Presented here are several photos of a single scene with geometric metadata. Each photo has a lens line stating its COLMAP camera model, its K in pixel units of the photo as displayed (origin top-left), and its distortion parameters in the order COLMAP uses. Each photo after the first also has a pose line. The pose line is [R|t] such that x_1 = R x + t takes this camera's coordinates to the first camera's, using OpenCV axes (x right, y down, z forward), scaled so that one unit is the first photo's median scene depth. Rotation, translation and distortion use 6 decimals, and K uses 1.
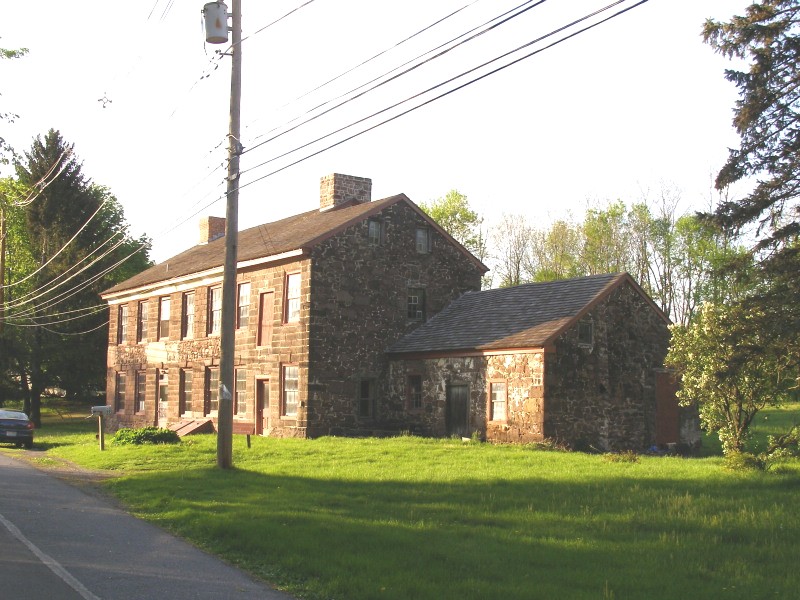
lens RADIAL K [[962.9, 0, 400.0], [0, 962.9, 300.0], [0, 0, 1]] dist [-0.102131, 0.061395]
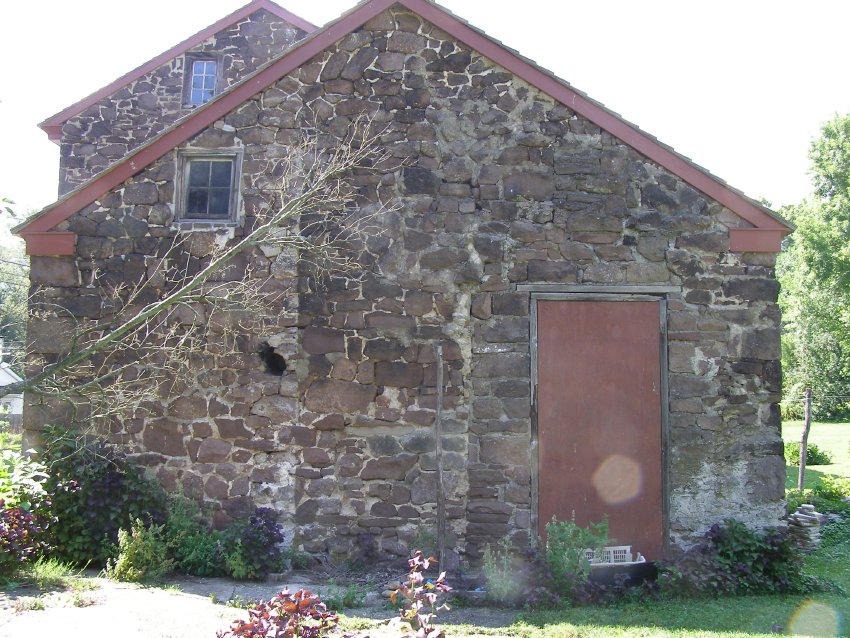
lens RADIAL K [[940.6, 0, 425.0], [0, 940.6, 319.0], [0, 0, 1]] dist [-0.112074, 0.009580]
pose [[0.784135, -0.066019, -0.617069, 0.381259], [0.074170, 0.997168, -0.012434, 0.076124], [0.616142, -0.036018, 0.786811, 0.695104]]
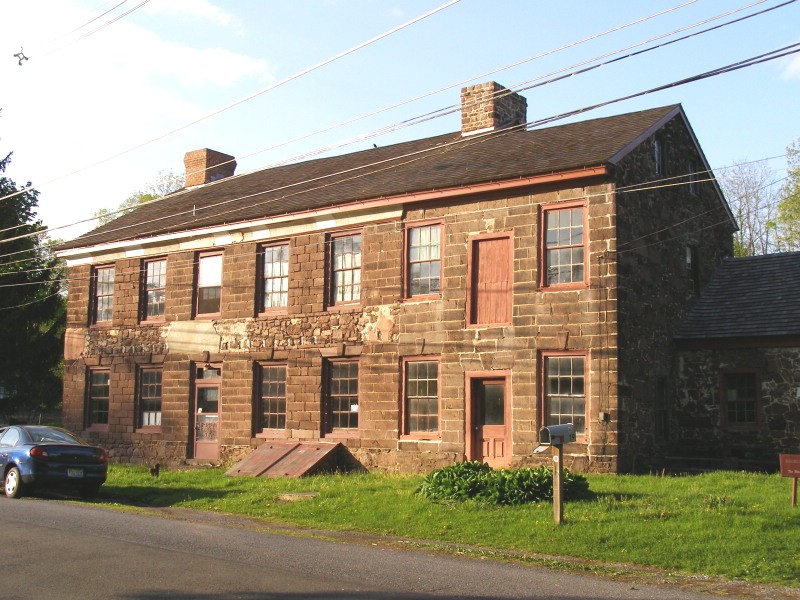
lens RADIAL K [[962.9, 0, 400.0], [0, 962.9, 300.0], [0, 0, 1]] dist [-0.102131, 0.061395]
pose [[0.959986, 0.036815, 0.277617, -0.385417], [-0.033498, 0.999300, -0.016685, 0.046614], [-0.278036, 0.006718, 0.960547, 0.435927]]
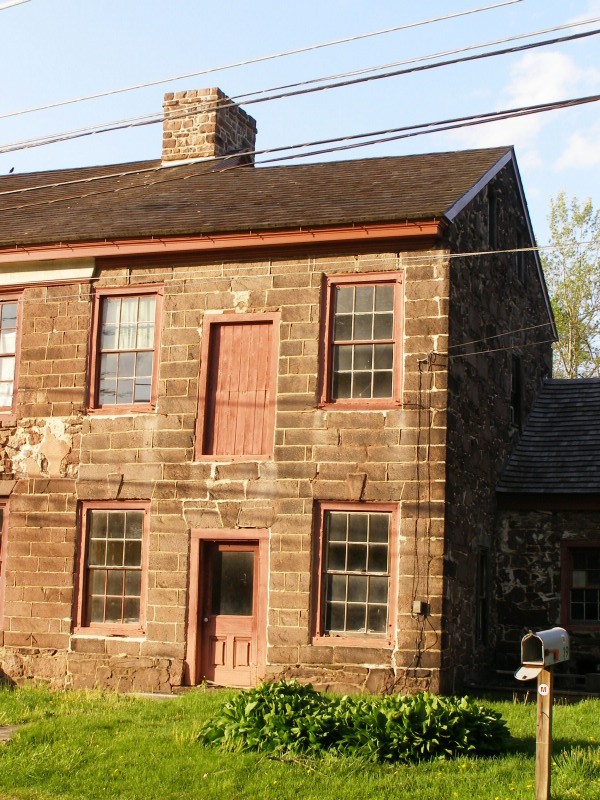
lens RADIAL K [[1335.4, 0, 275.8], [0, 1335.4, 413.3], [0, 0, 1]] dist [-0.067643, -0.049501]
pose [[0.852093, 0.094848, 0.514724, -0.427755], [-0.083888, 0.995478, -0.044566, 0.055830], [-0.516624, -0.005205, 0.856197, 0.543855]]
